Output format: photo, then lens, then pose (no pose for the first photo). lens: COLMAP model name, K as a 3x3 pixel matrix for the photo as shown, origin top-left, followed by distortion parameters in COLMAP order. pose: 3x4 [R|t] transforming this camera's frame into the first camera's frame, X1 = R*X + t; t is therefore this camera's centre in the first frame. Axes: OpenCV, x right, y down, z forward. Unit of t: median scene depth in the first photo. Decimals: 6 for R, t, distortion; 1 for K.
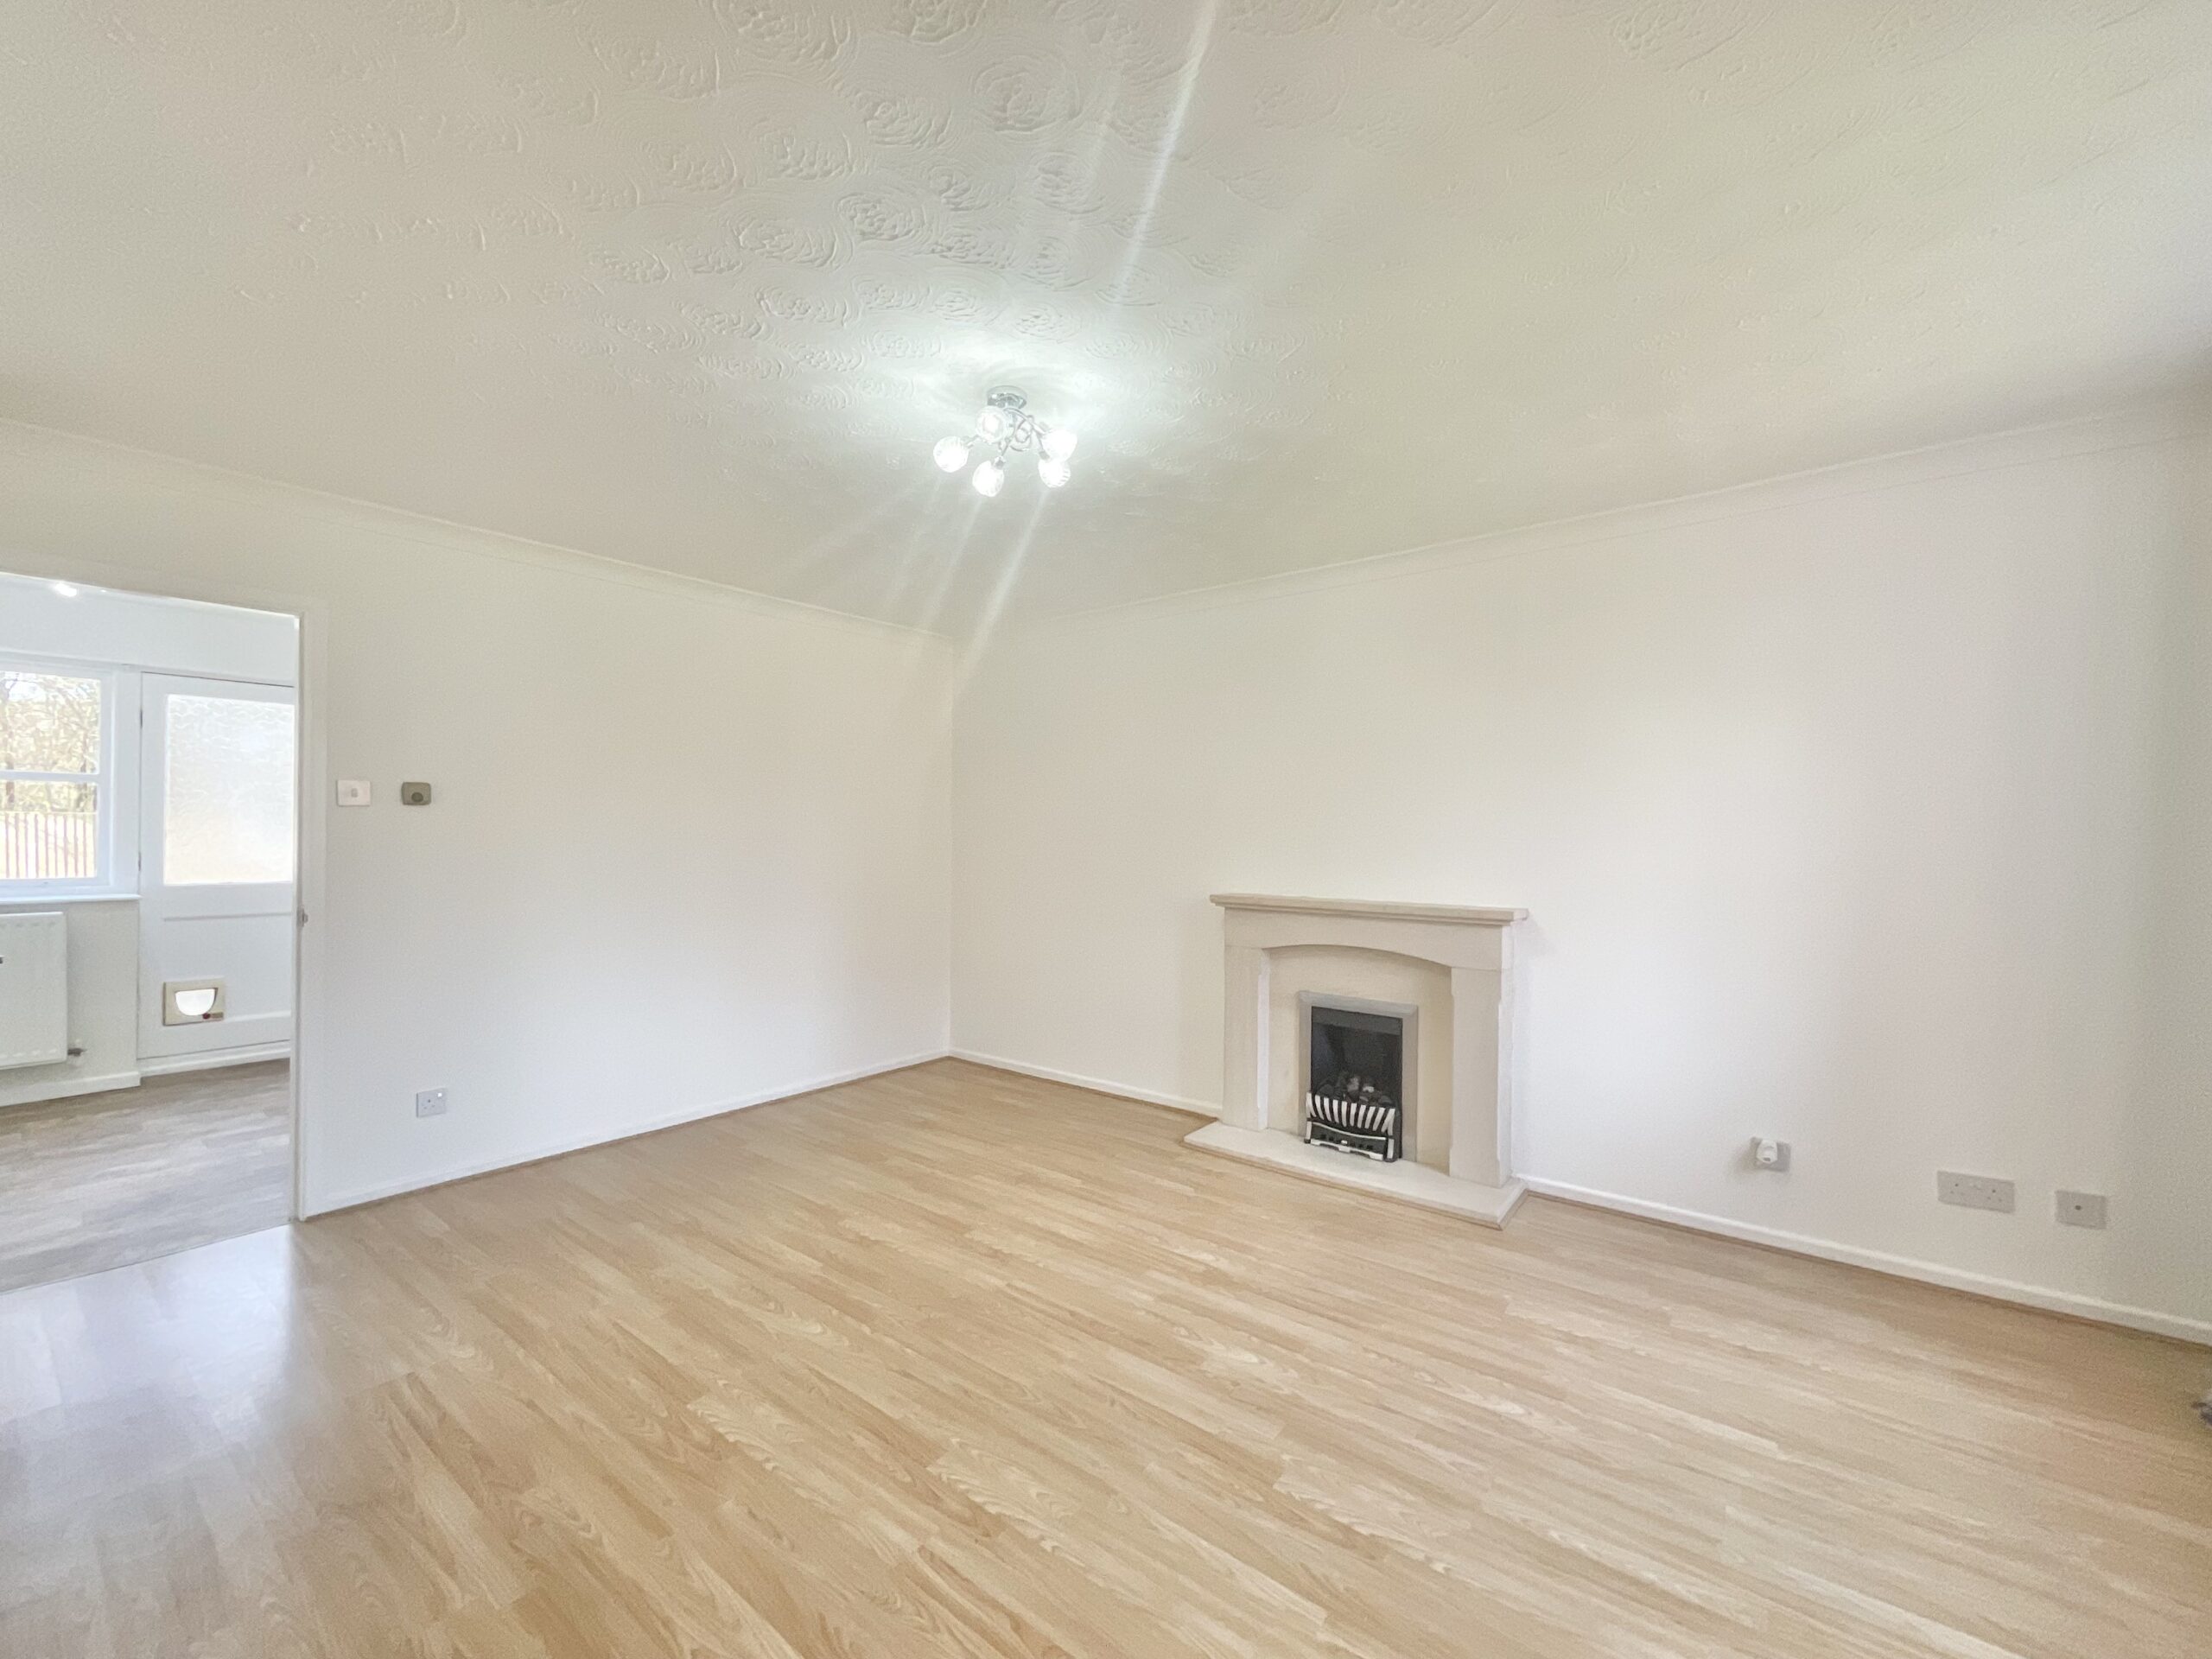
lens RADIAL K [[897.8, 0, 1108.0], [0, 897.8, 838.5], [0, 0, 1]] dist [-0.001005, -0.002283]
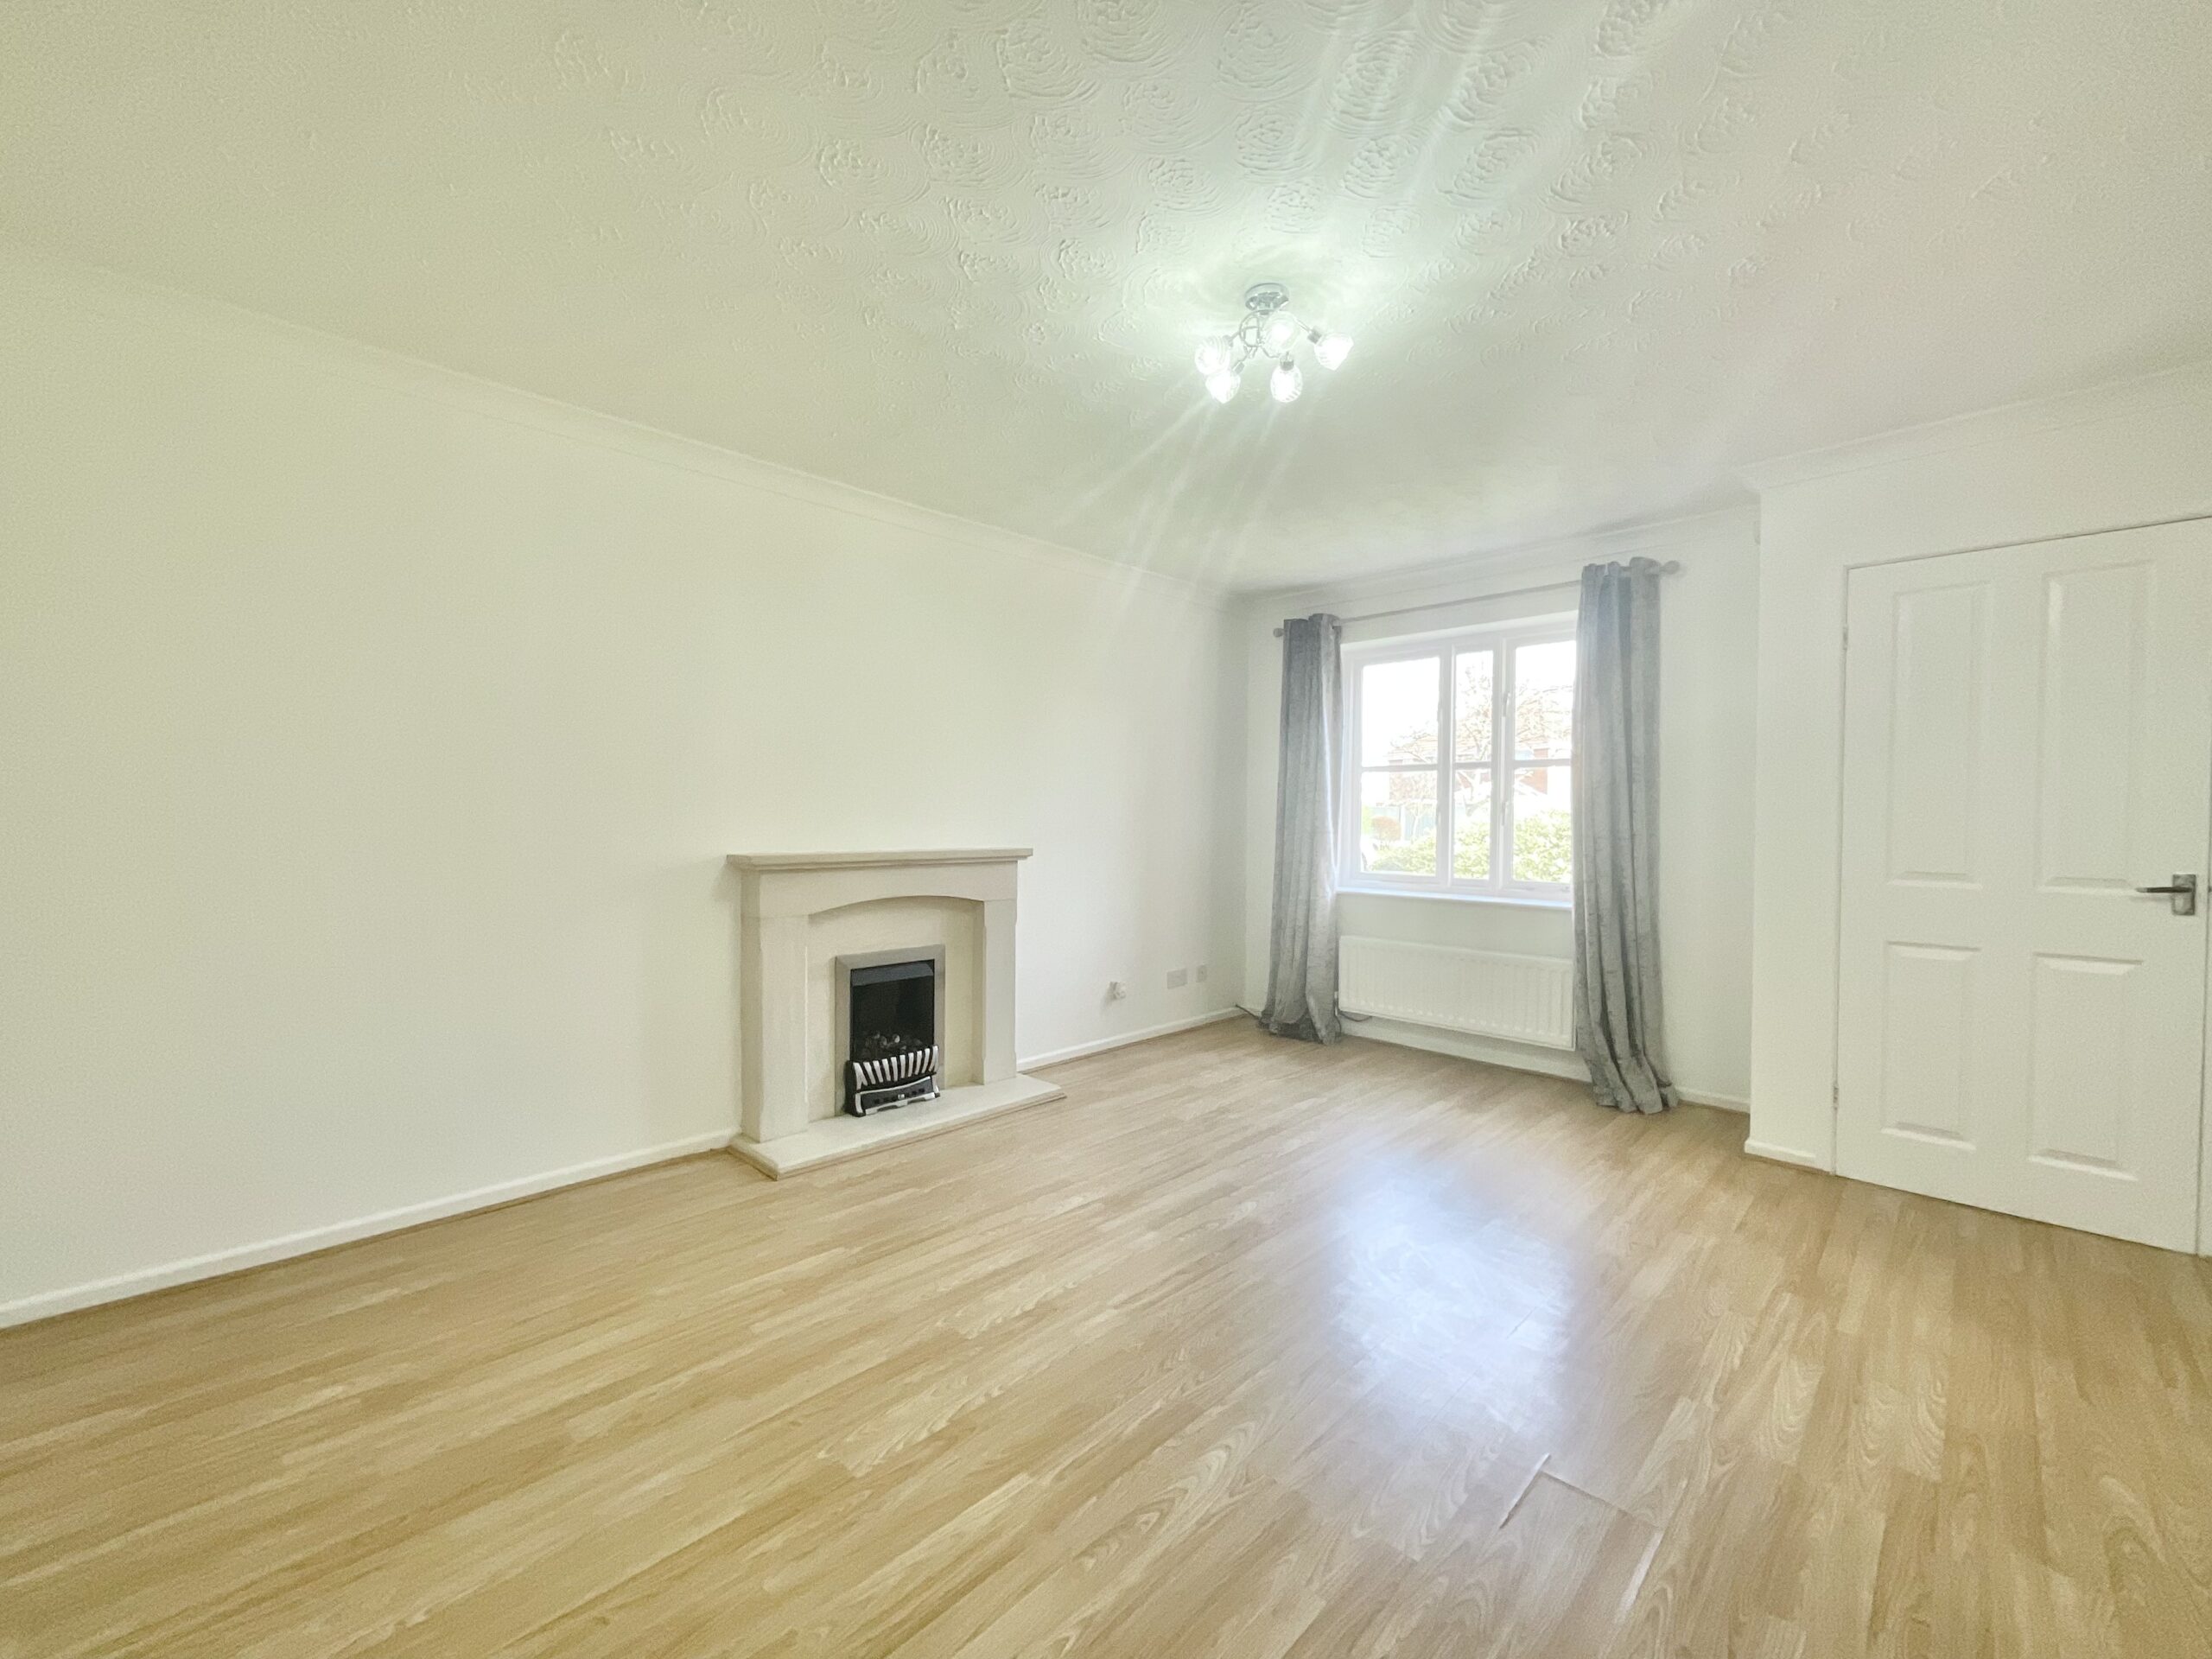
lens RADIAL K [[897.8, 0, 1105.6], [0, 897.8, 836.7], [0, 0, 1]] dist [-0.001005, -0.002283]
pose [[0.120854, -0.030245, 0.992209, -0.983556], [-0.002361, 0.999524, 0.030755, 0.035237], [-0.992667, -0.006059, 0.120725, 0.965884]]
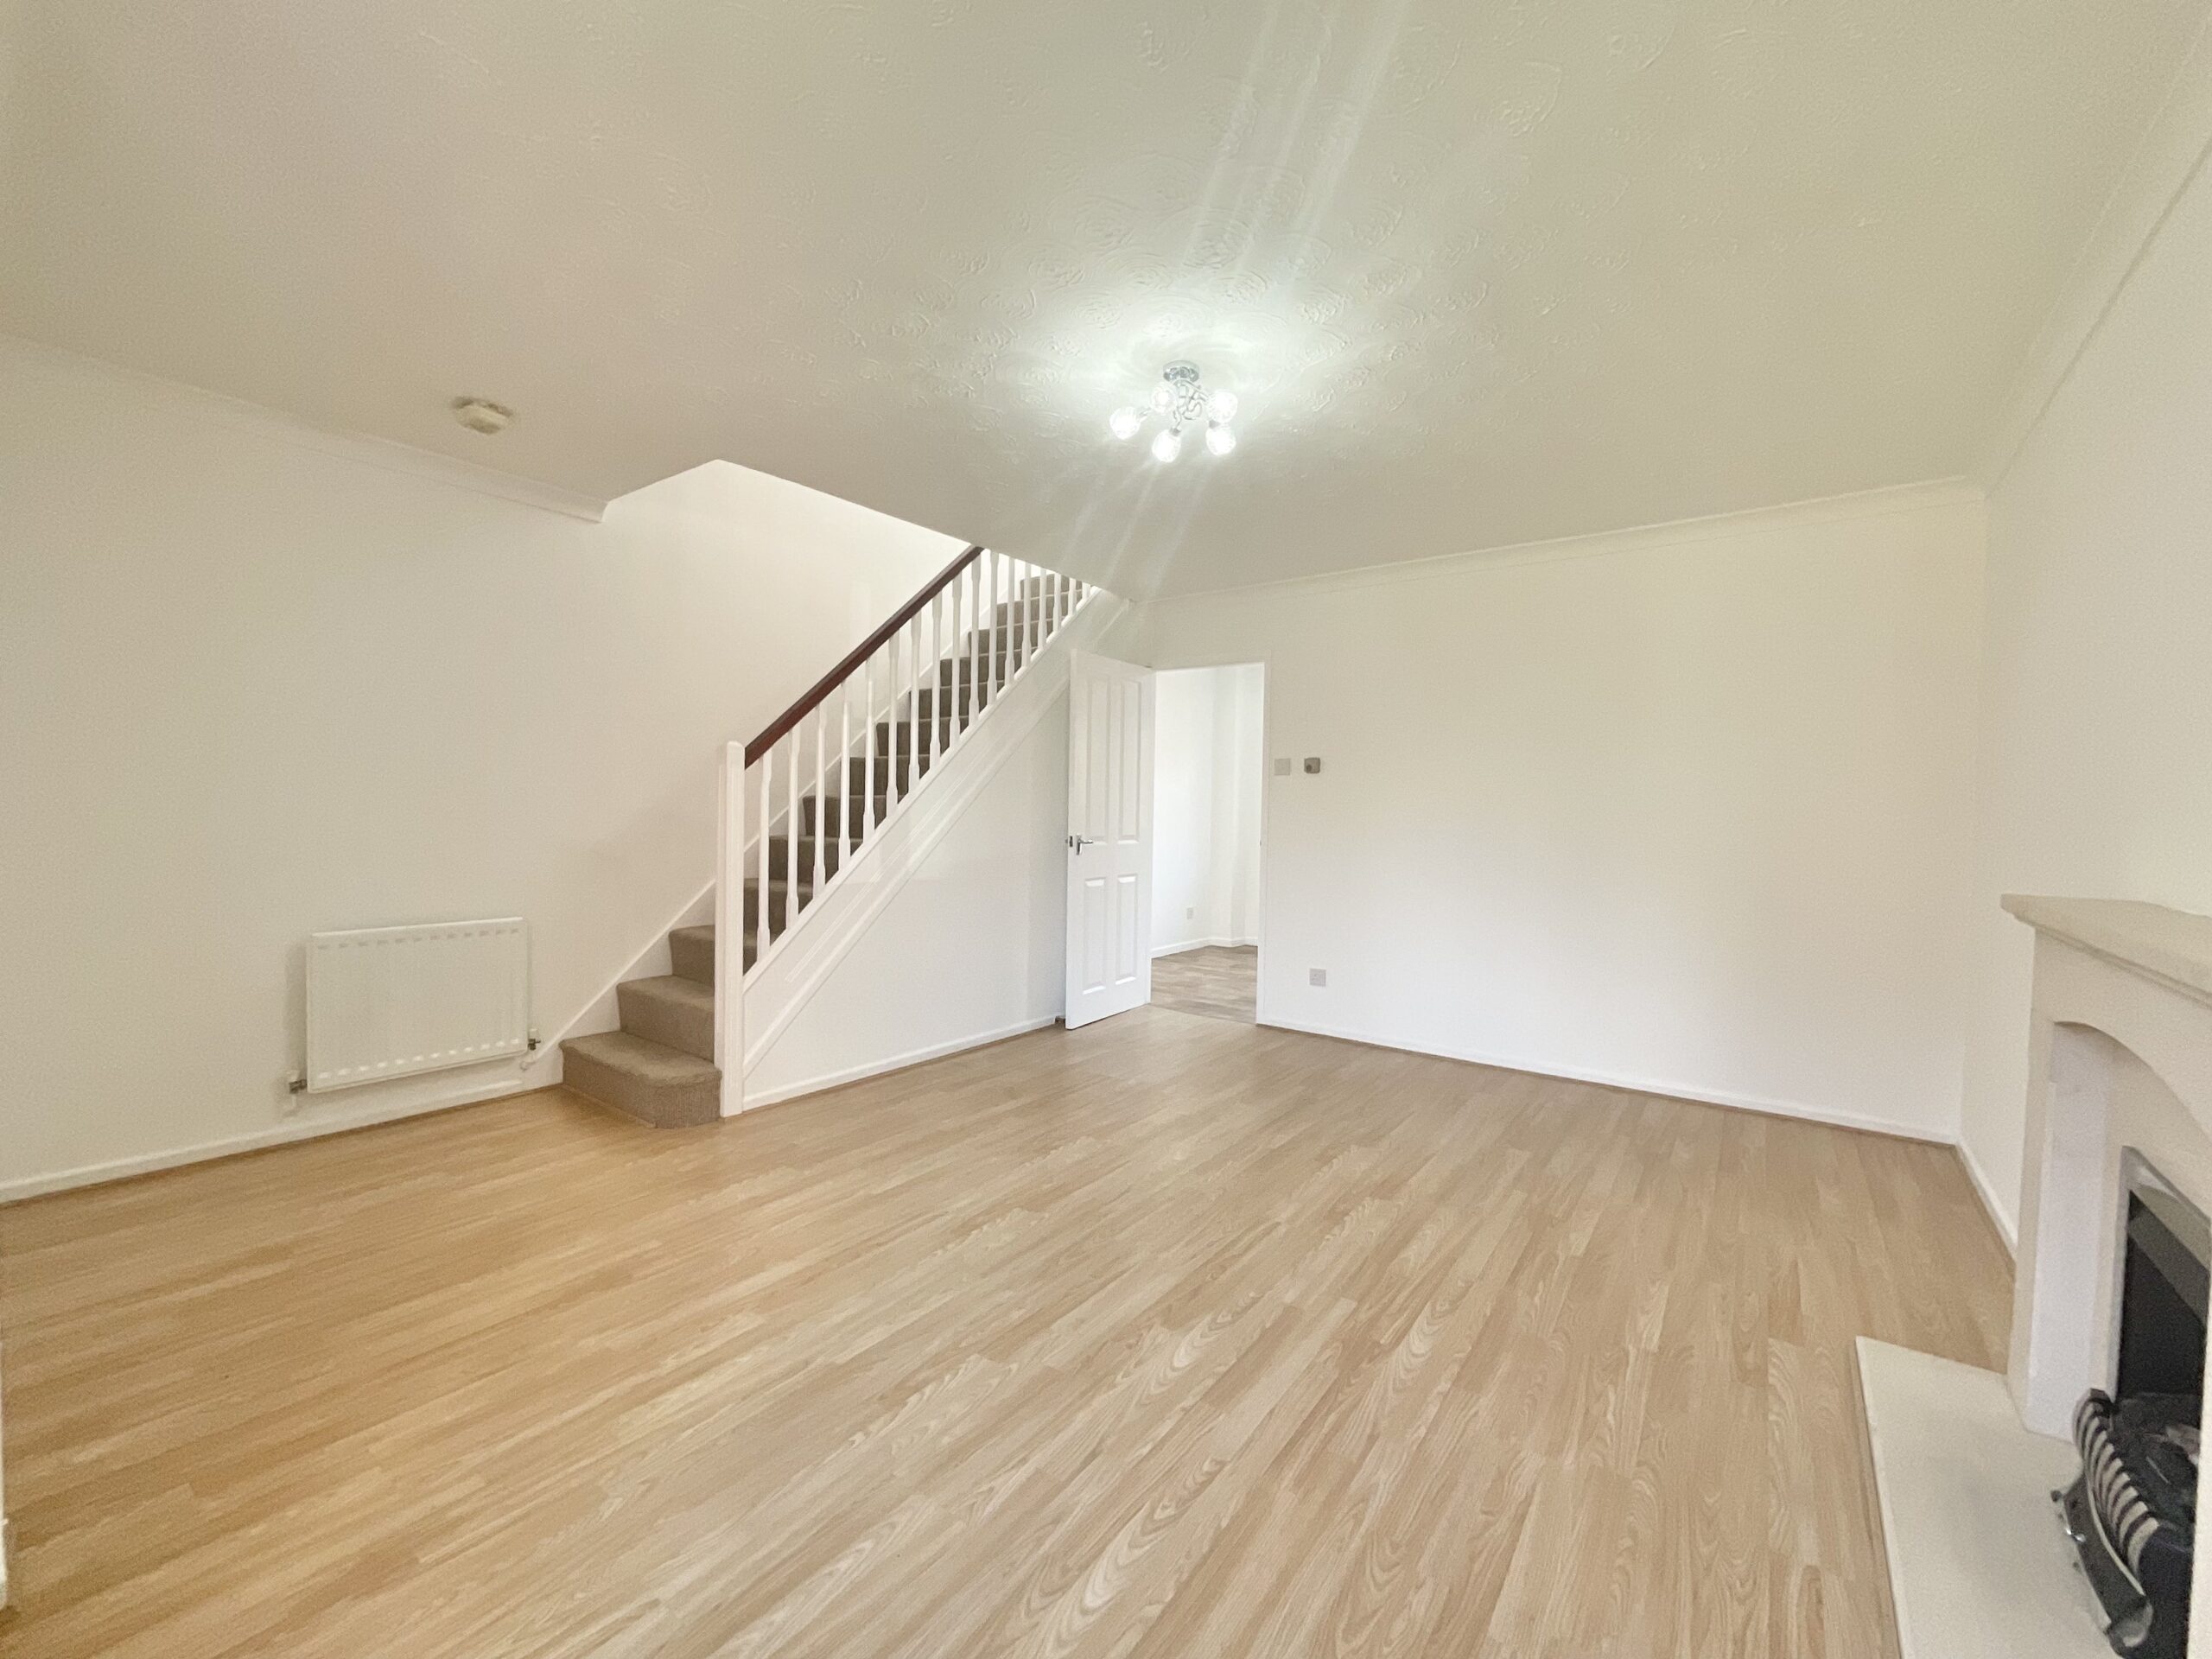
lens RADIAL K [[897.8, 0, 1102.2], [0, 897.8, 837.5], [0, 0, 1]] dist [-0.001005, -0.002283]
pose [[0.016577, 0.024857, -0.999554, 0.923547], [-0.022512, 0.999447, 0.024481, 0.052634], [0.999609, 0.022097, 0.017127, 0.824494]]
